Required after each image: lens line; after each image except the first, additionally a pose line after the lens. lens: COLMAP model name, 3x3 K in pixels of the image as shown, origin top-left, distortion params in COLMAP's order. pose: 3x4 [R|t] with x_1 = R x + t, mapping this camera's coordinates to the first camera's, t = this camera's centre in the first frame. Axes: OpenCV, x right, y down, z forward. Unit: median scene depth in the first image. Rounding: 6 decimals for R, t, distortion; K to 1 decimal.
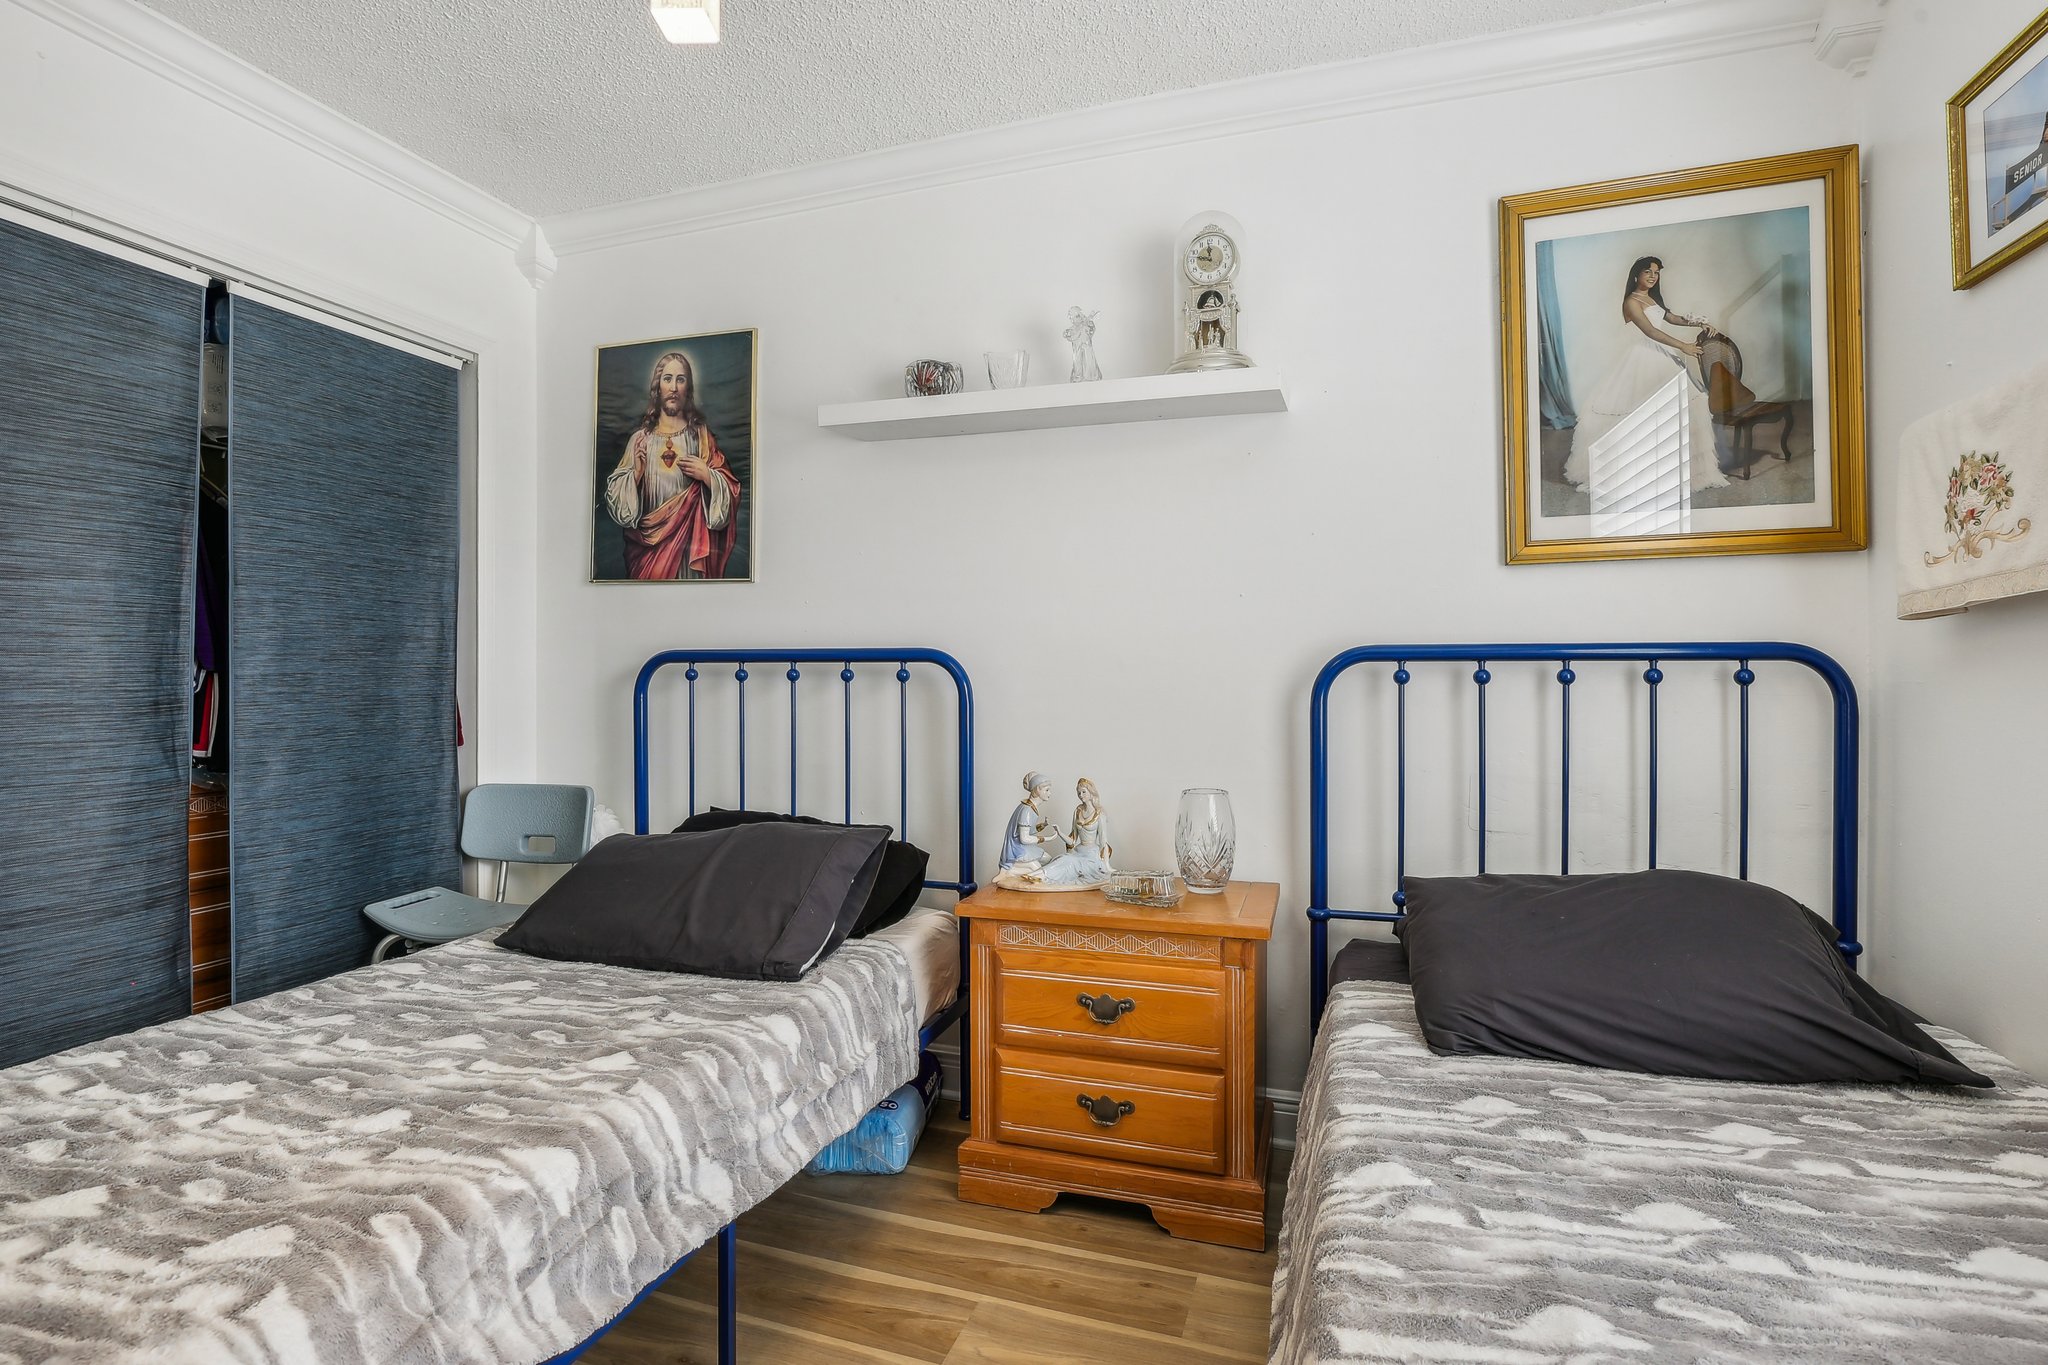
lens RADIAL K [[951.4, 0, 1052.9], [0, 951.4, 676.6], [0, 0, 1]] dist [-0.012506, 0.001445]
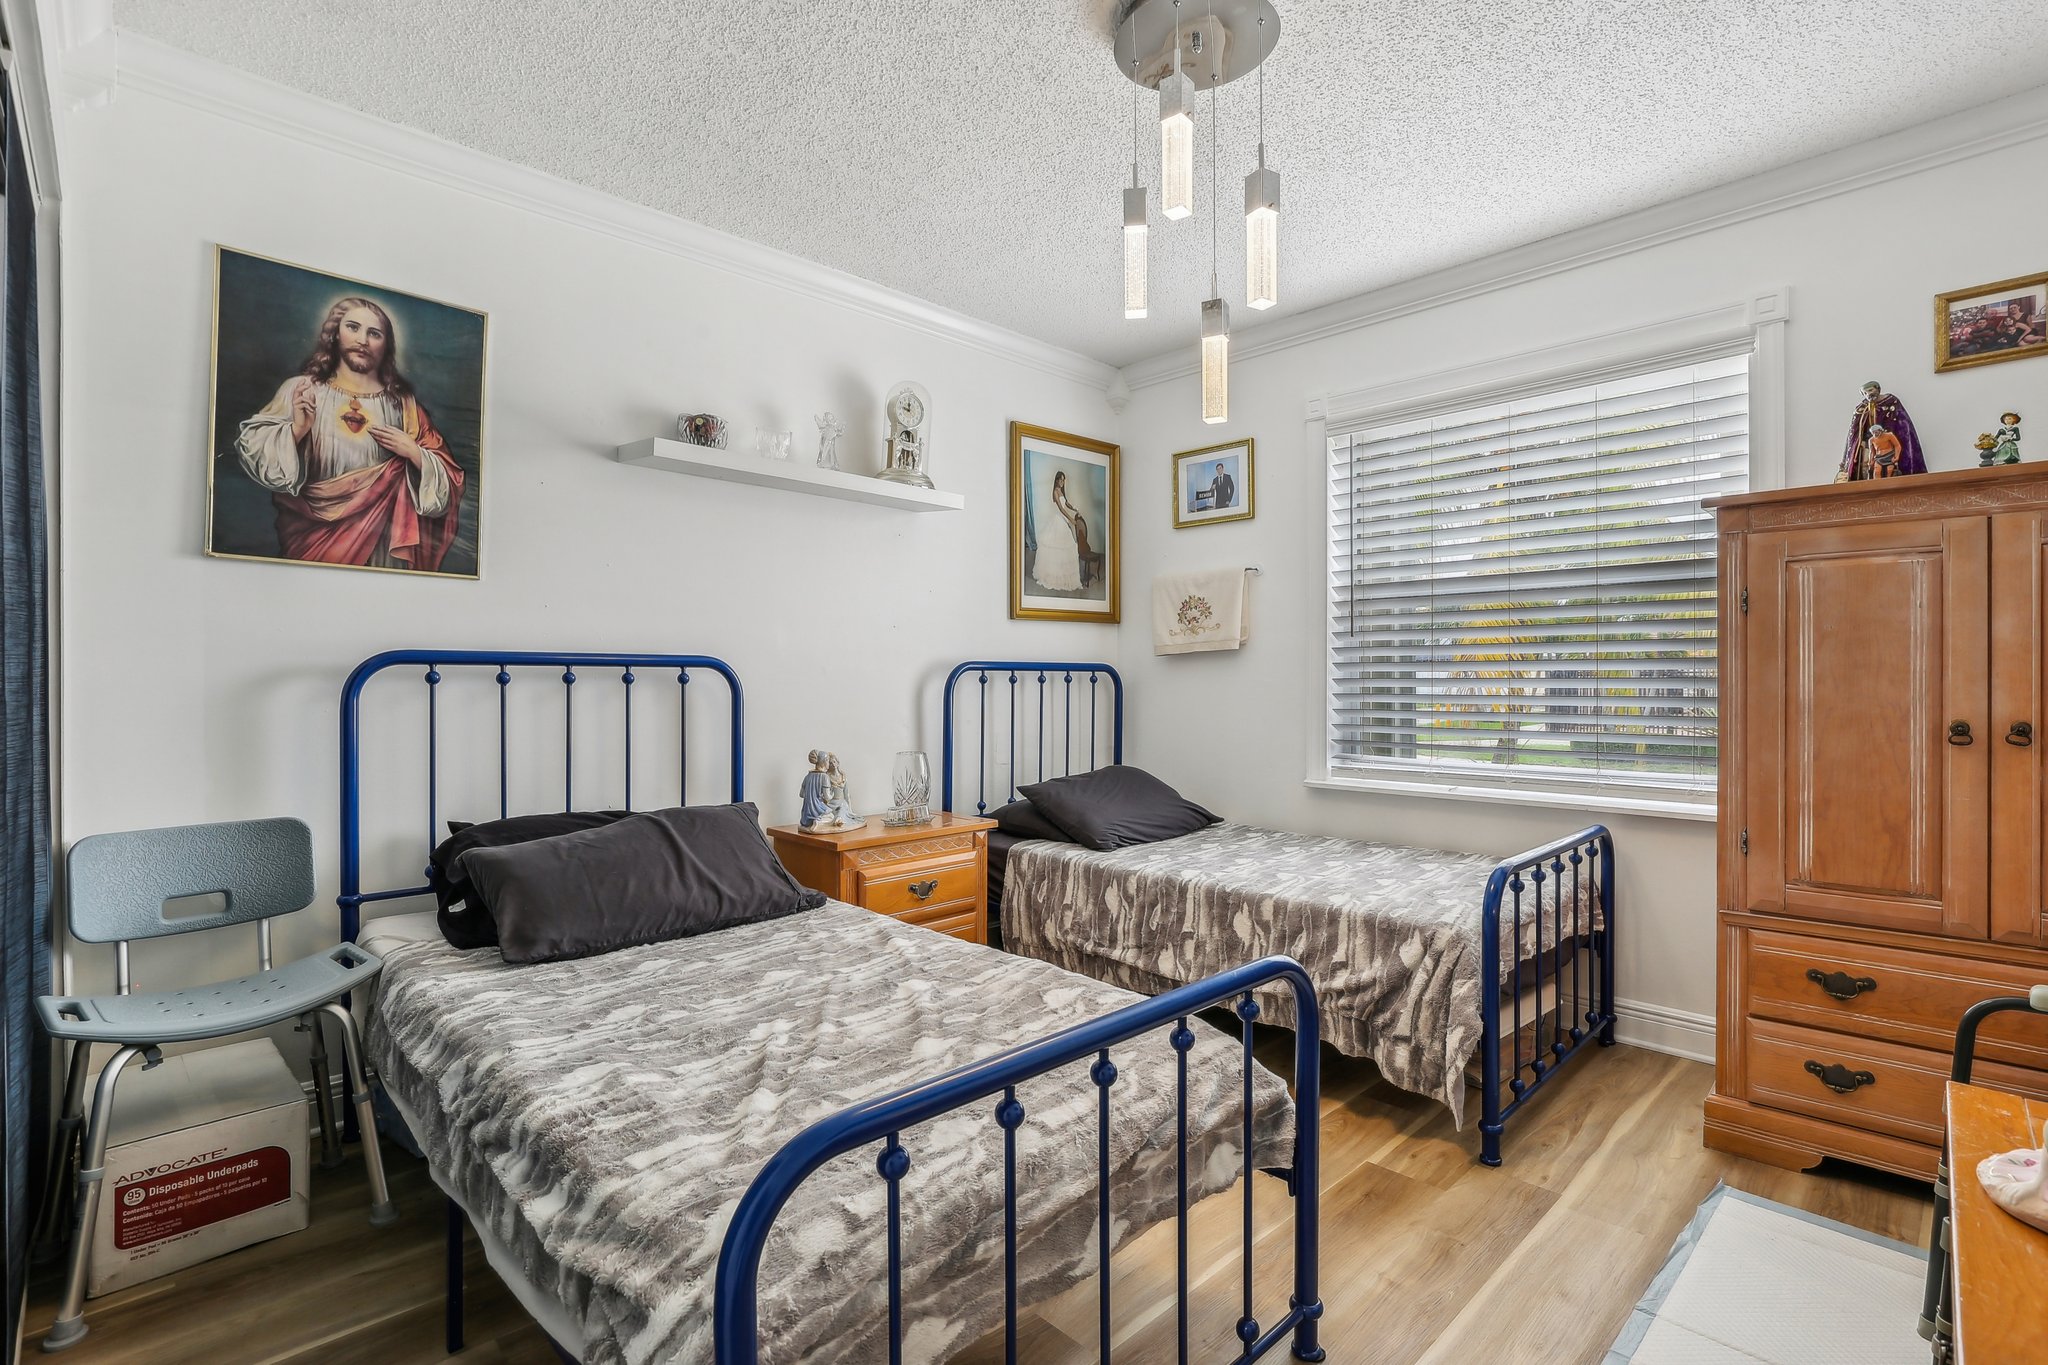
lens RADIAL K [[951.4, 0, 1052.9], [0, 951.4, 676.6], [0, 0, 1]] dist [-0.012506, 0.001445]
pose [[0.455265, 0.000591, 0.890356, -0.893512], [-0.000480, 1.000000, -0.000418, -0.003034], [-0.890356, -0.000237, 0.455265, 0.064465]]
